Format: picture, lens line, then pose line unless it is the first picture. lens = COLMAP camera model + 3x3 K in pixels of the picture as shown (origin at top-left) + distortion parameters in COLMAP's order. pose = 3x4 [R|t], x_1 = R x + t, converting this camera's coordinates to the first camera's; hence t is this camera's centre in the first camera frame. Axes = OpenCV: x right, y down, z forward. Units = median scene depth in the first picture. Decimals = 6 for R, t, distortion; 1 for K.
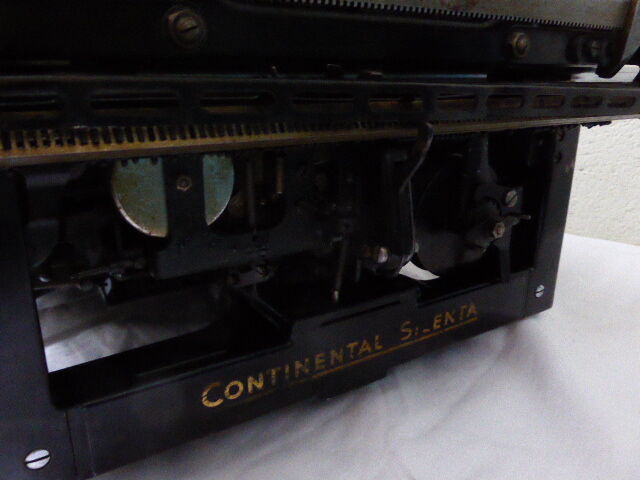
lens RADIAL K [[516.5, 0, 320.0], [0, 516.5, 240.0], [0, 0, 1]] dist [-0.064964, 0.054394]
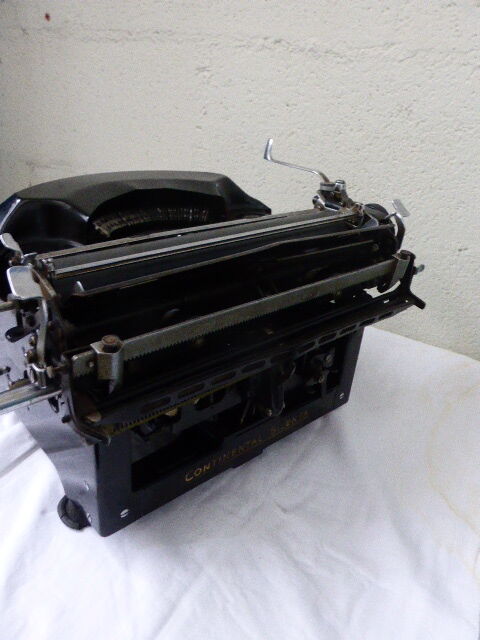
lens RADIAL K [[519.3, 0, 240.0], [0, 519.3, 320.0], [0, 0, 1]] dist [-0.023590, 0.004034]
pose [[0.983747, -0.011334, 0.179205, -0.283735], [-0.020727, 0.984168, 0.176023, -0.537445], [-0.178362, -0.176876, 0.967937, -0.753980]]
